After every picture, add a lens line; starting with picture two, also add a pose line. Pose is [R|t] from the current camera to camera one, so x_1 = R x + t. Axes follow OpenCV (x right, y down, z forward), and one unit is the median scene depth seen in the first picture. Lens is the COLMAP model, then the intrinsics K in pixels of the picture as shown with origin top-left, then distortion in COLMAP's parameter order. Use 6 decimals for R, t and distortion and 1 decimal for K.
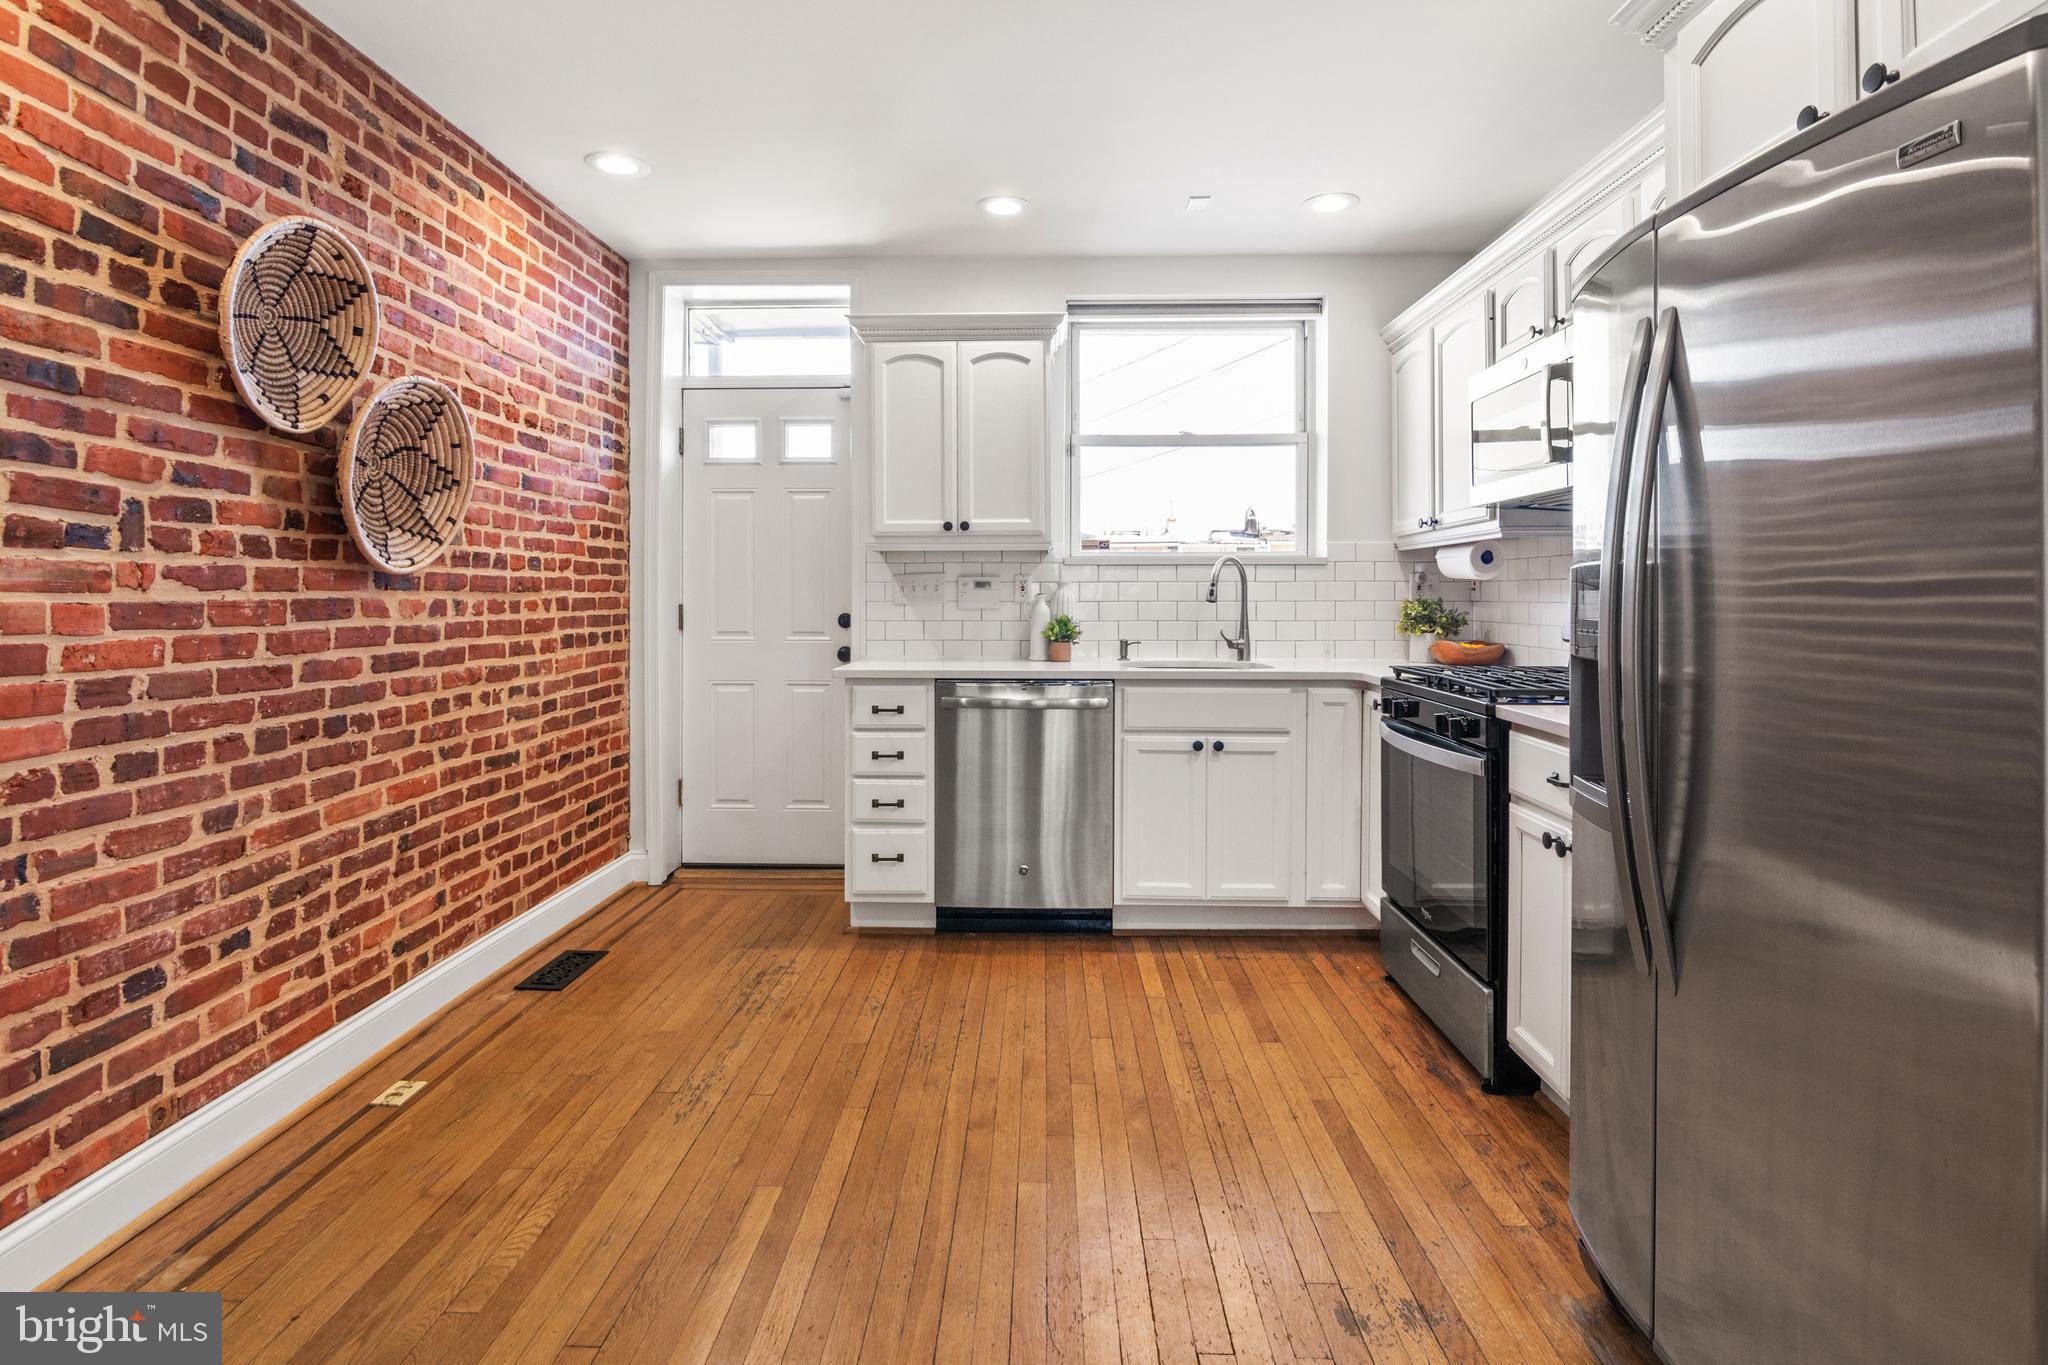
lens RADIAL K [[1016.6, 0, 1009.1], [0, 1016.6, 589.7], [0, 0, 1]] dist [-0.003209, -0.001486]
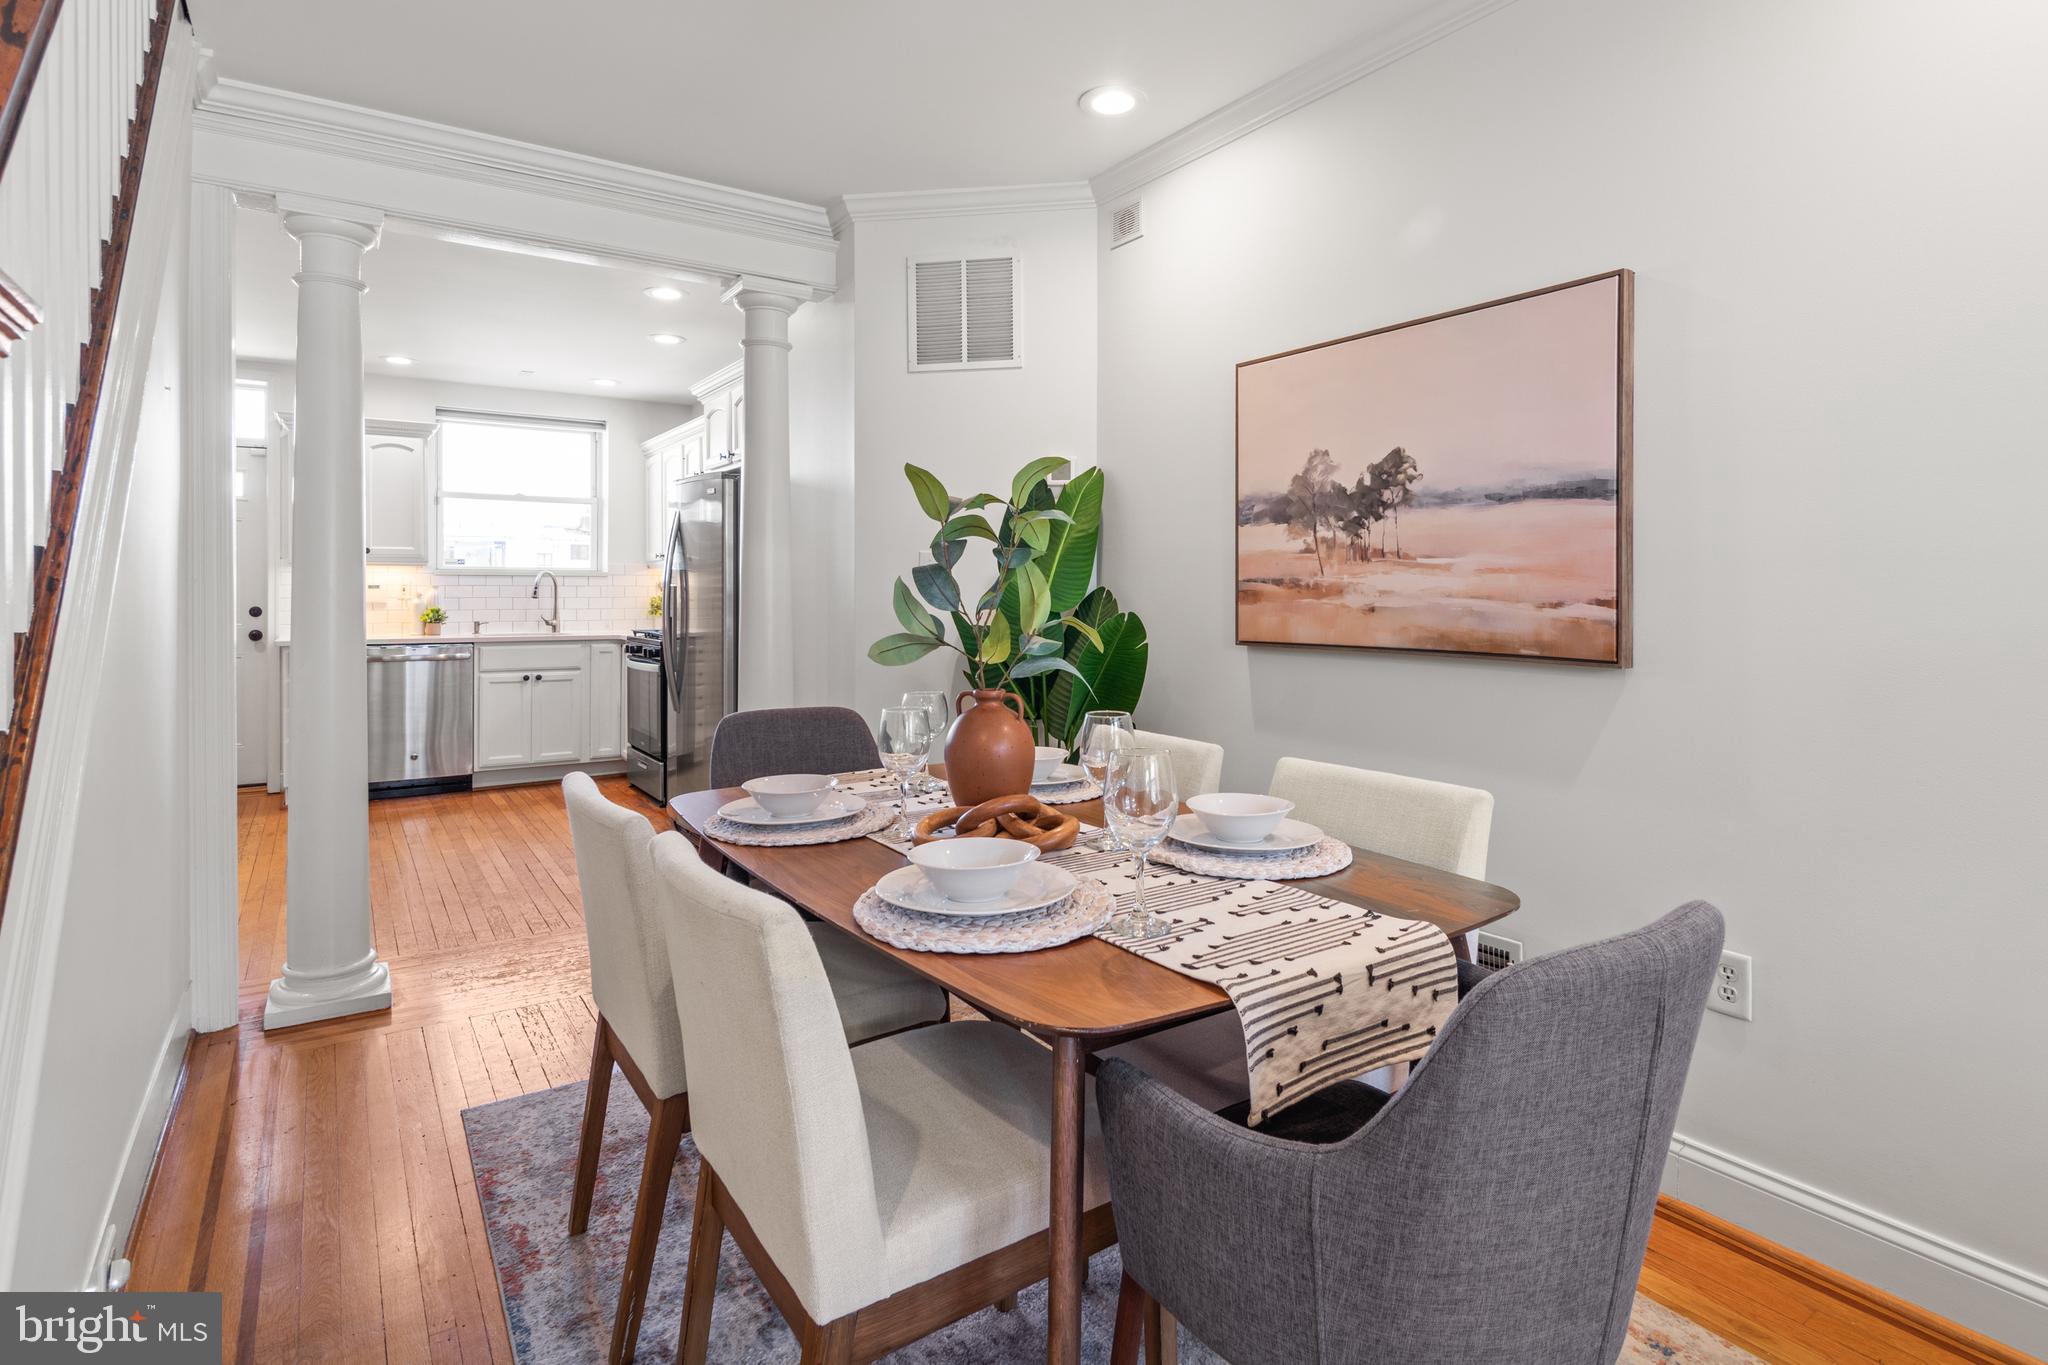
lens RADIAL K [[1015.6, 0, 1021.1], [0, 1015.6, 591.3], [0, 0, 1]] dist [-0.003482, -0.003050]
pose [[0.804919, 0.000559, 0.593385, -0.191401], [-0.003744, 0.999984, 0.004137, -0.011469], [-0.593373, -0.005551, 0.804908, -1.055415]]
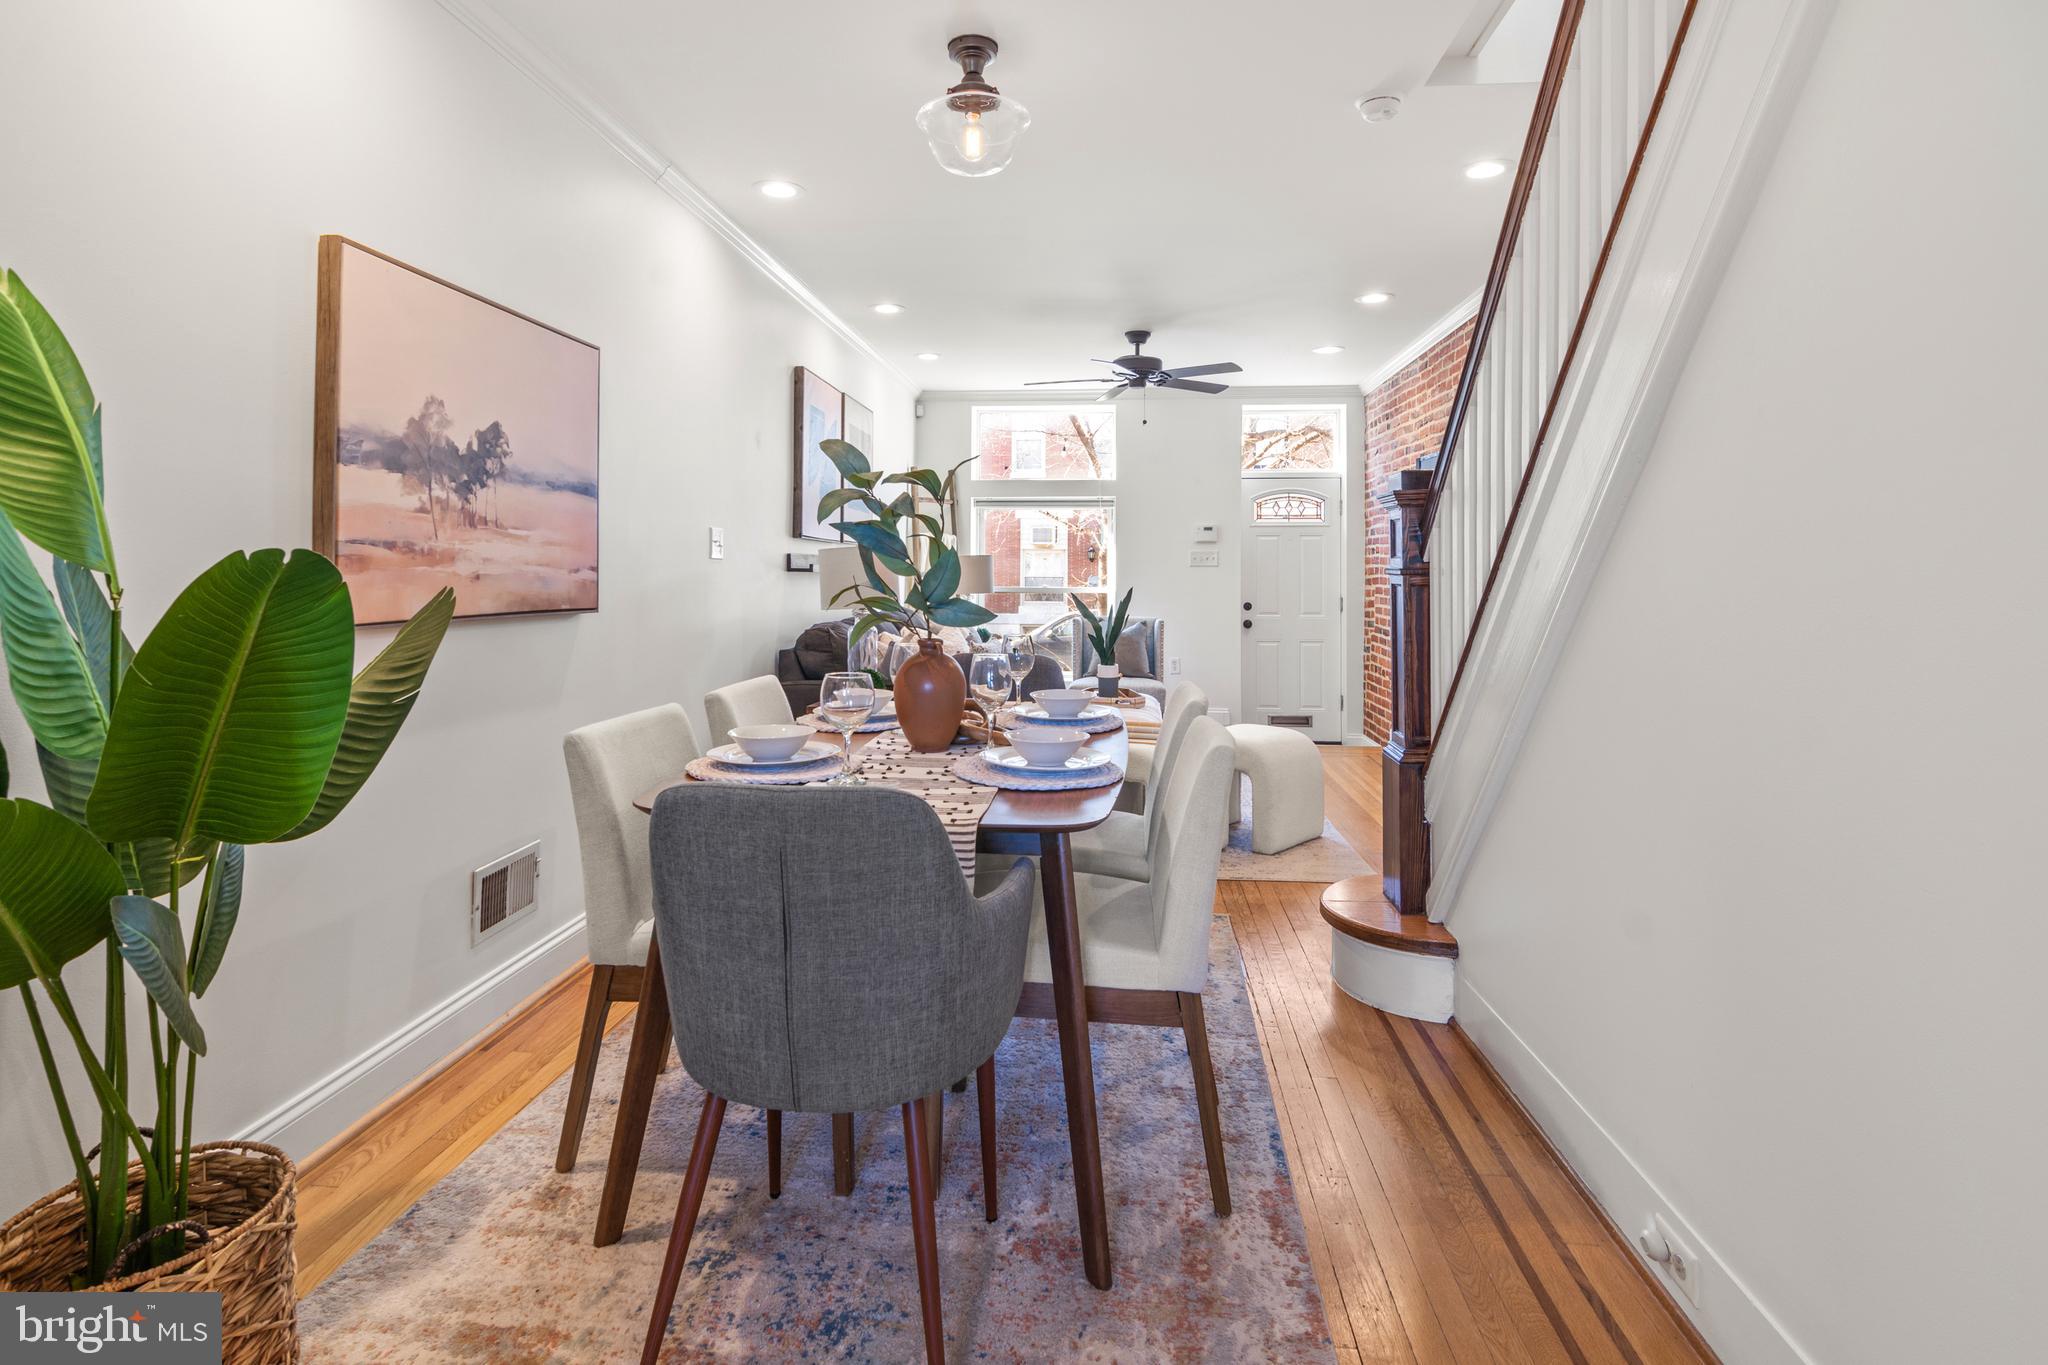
lens RADIAL K [[1029.5, 0, 1016.1], [0, 1029.5, 559.0], [0, 0, 1]] dist [-0.003040, -0.002234]
pose [[-0.997770, -0.004366, 0.066596, 0.034285], [-0.005525, 0.999836, -0.017232, 0.002622], [-0.066510, -0.017561, -0.997631, 0.199125]]
